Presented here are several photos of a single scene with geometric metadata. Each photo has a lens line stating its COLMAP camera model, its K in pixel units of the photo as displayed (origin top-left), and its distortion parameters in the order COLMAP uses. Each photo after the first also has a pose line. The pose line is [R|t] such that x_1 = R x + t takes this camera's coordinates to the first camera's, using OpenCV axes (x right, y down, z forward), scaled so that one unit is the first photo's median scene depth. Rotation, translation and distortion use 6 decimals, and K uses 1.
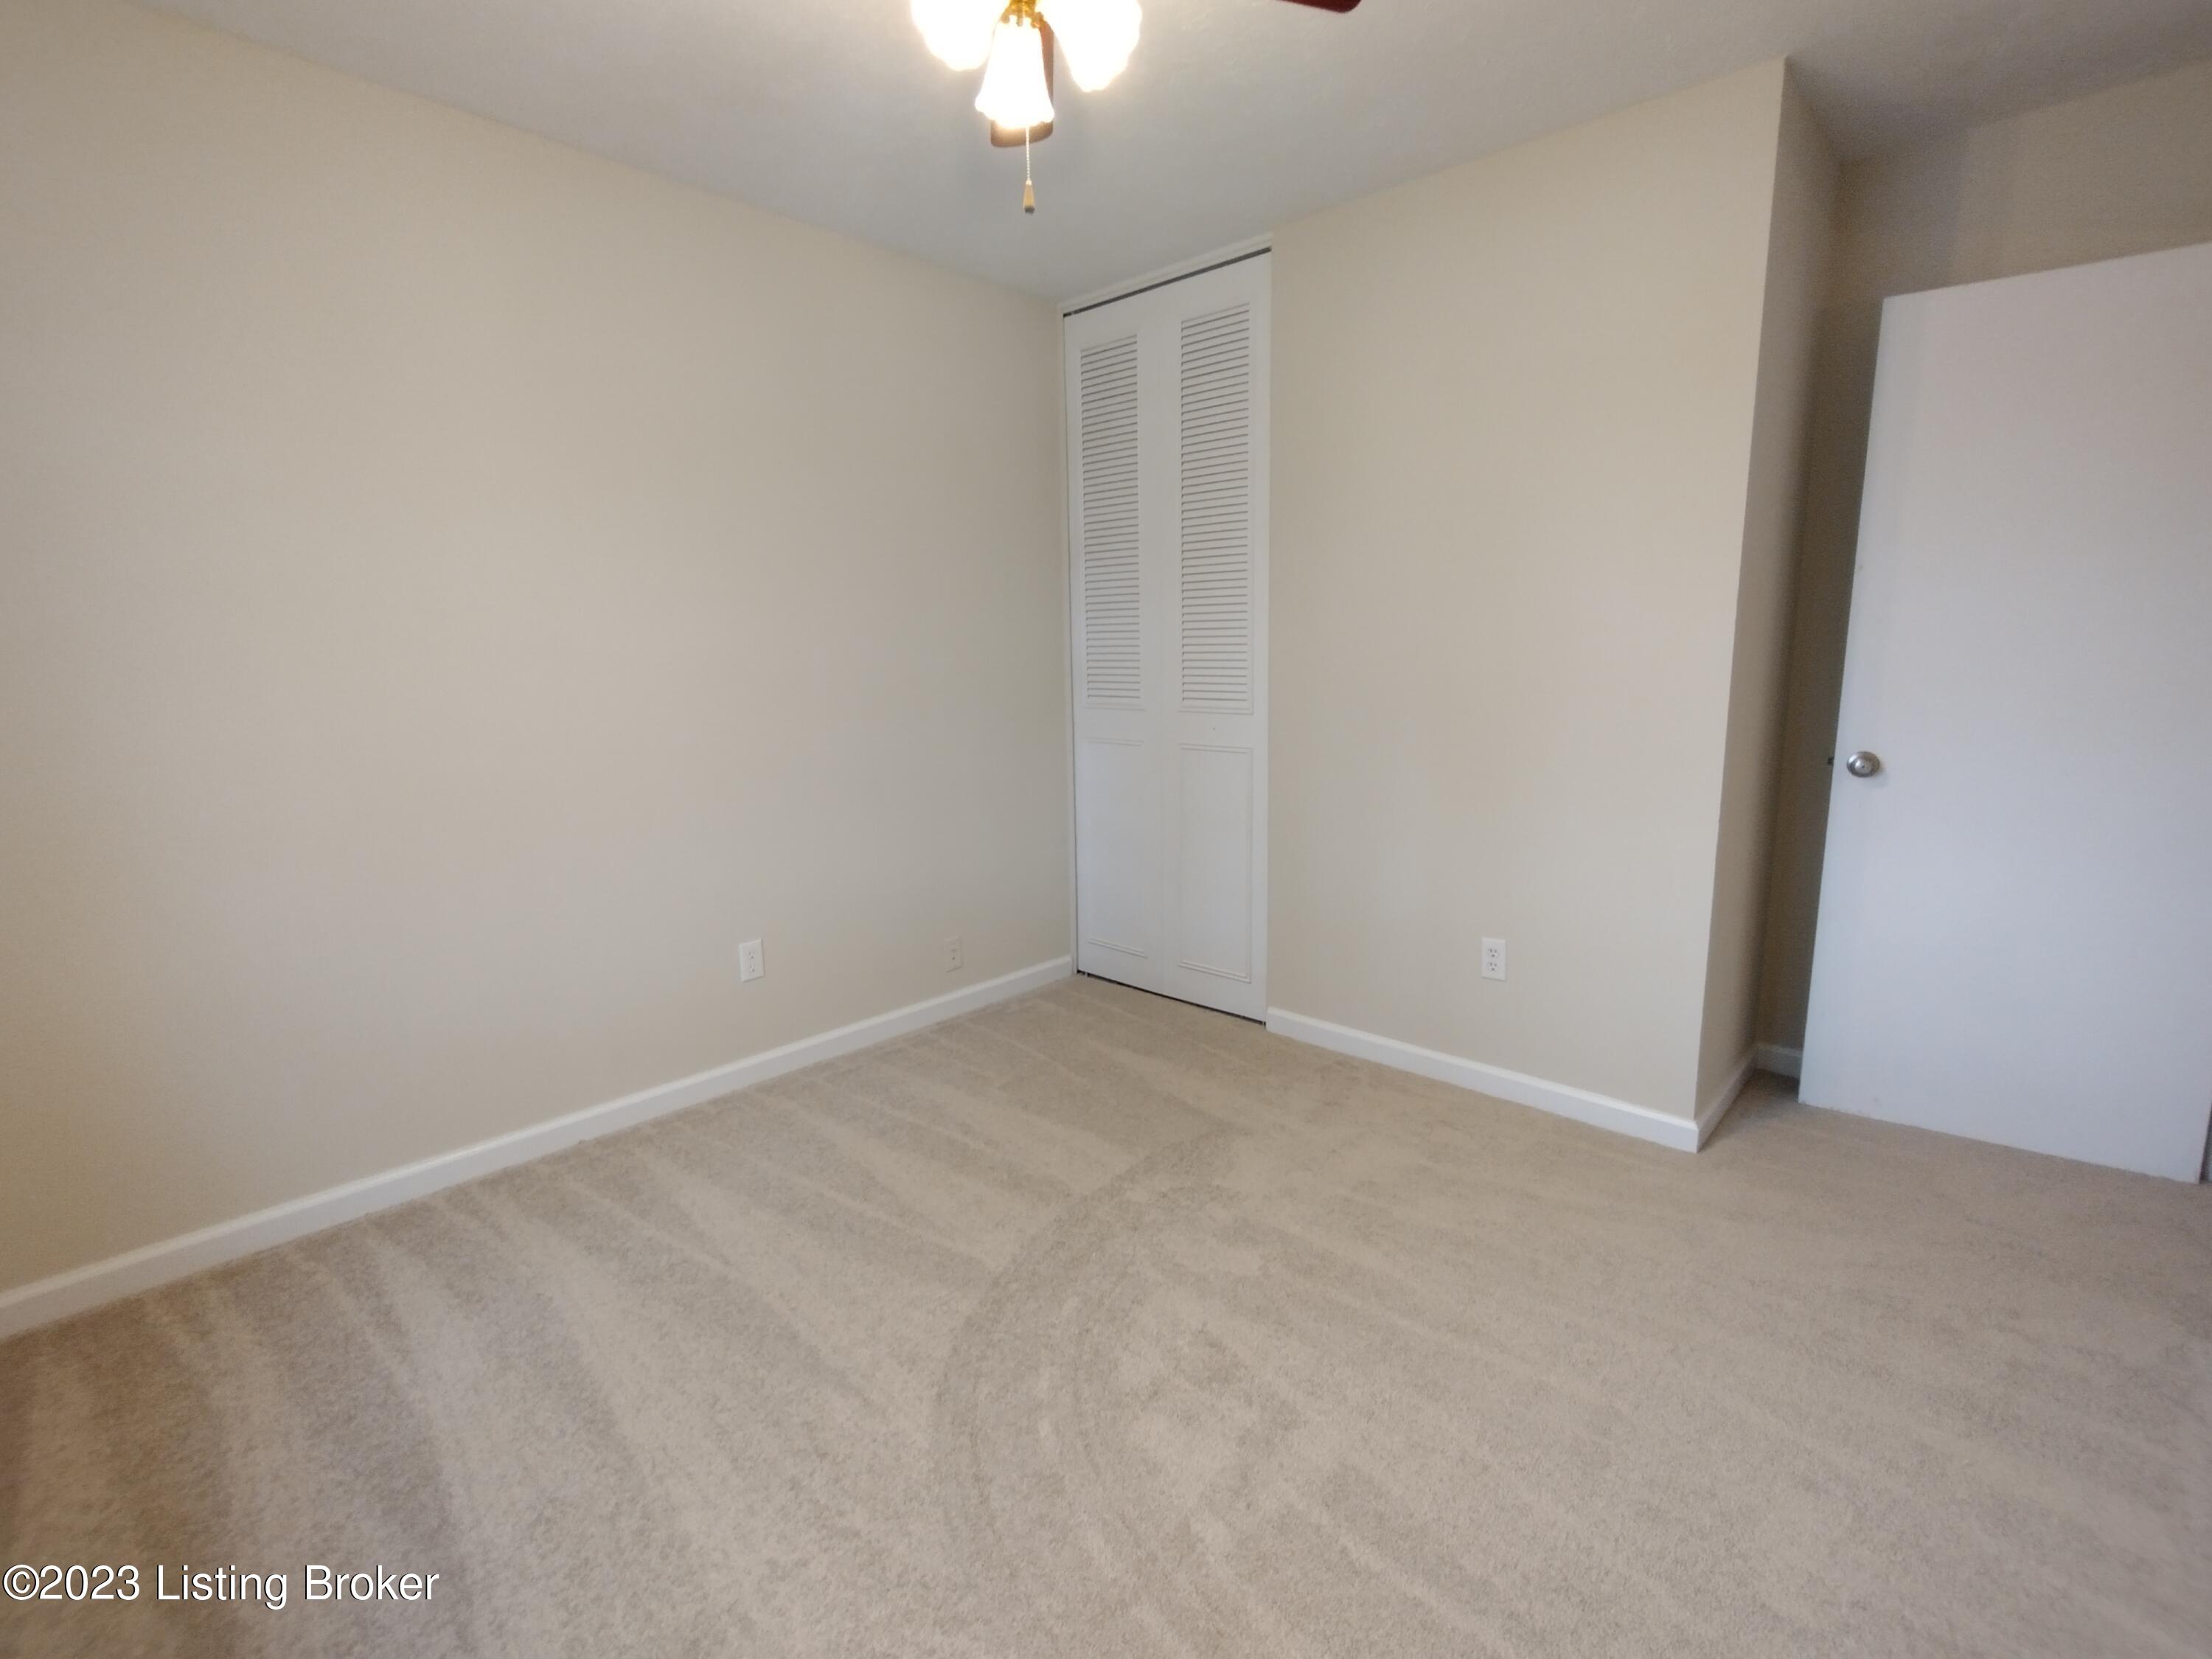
lens RADIAL K [[1020.1, 0, 1116.4], [0, 1020.1, 831.8], [0, 0, 1]] dist [0.000532, 0.000259]
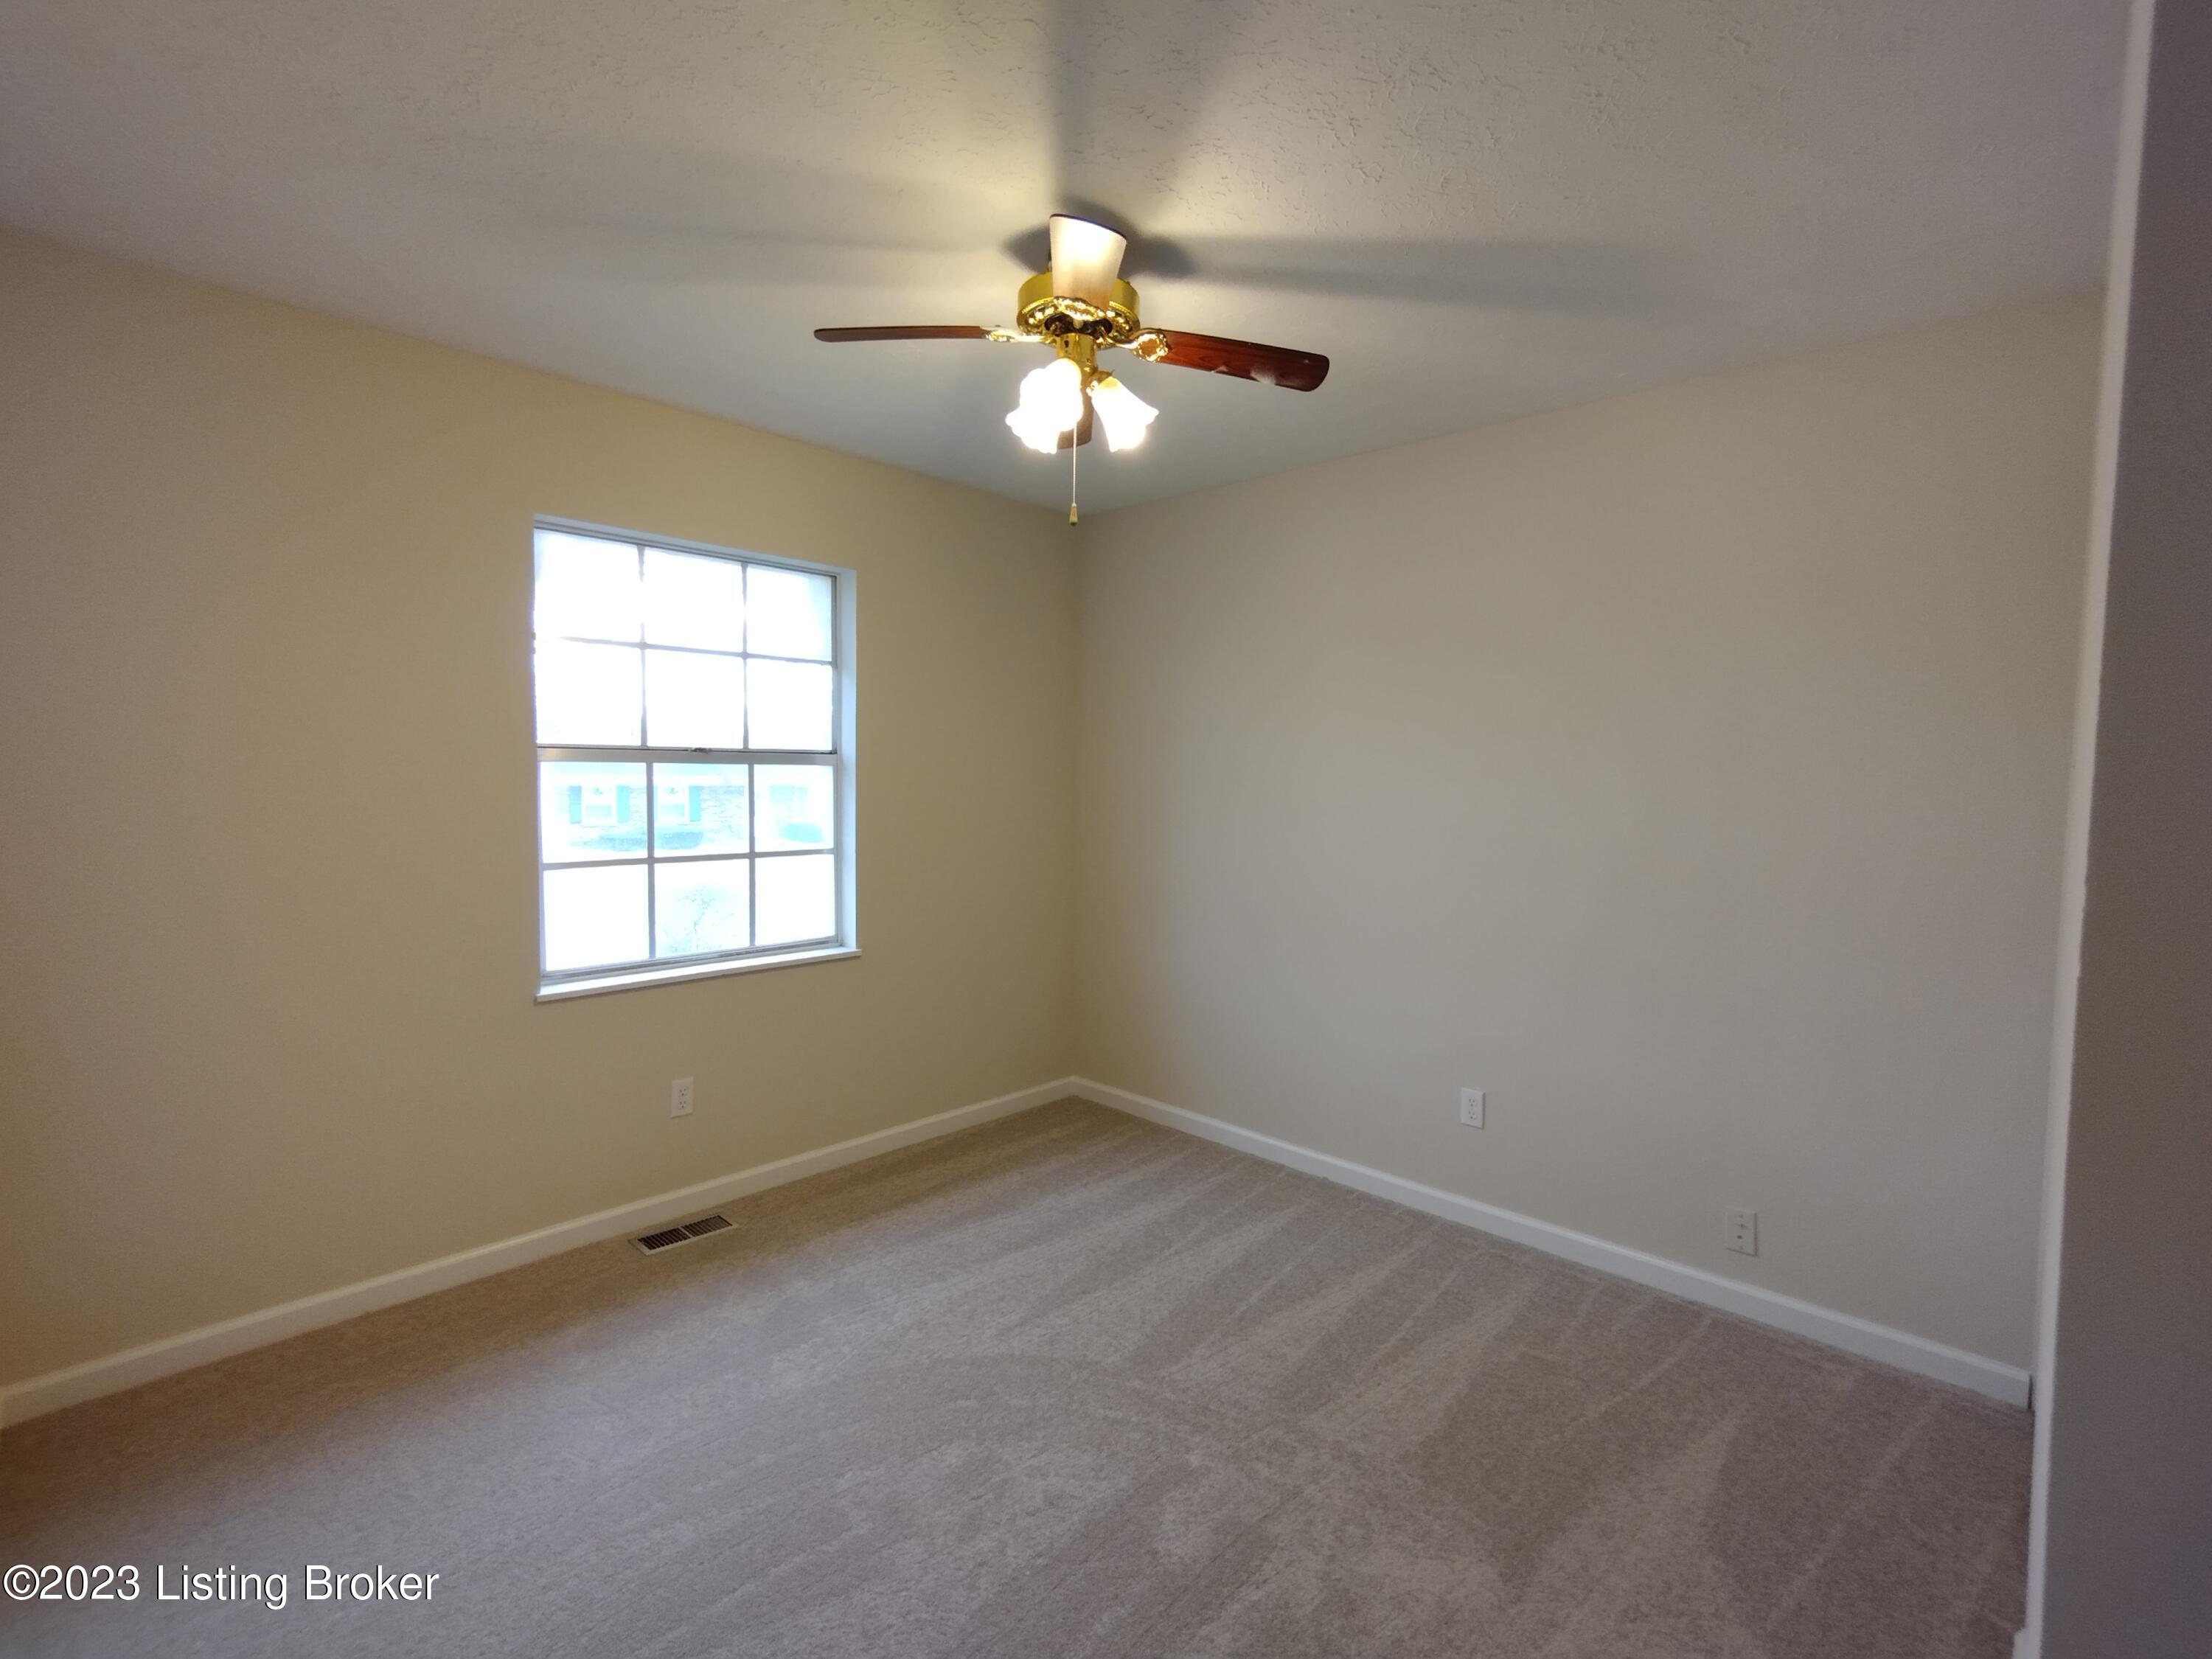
lens RADIAL K [[1020.1, 0, 1116.4], [0, 1020.1, 831.8], [0, 0, 1]] dist [0.000532, 0.000259]
pose [[-0.012934, 0.078437, -0.996835, 0.868375], [-0.186790, 0.979180, 0.079471, -0.215055], [0.982315, 0.187227, 0.001987, 0.748436]]
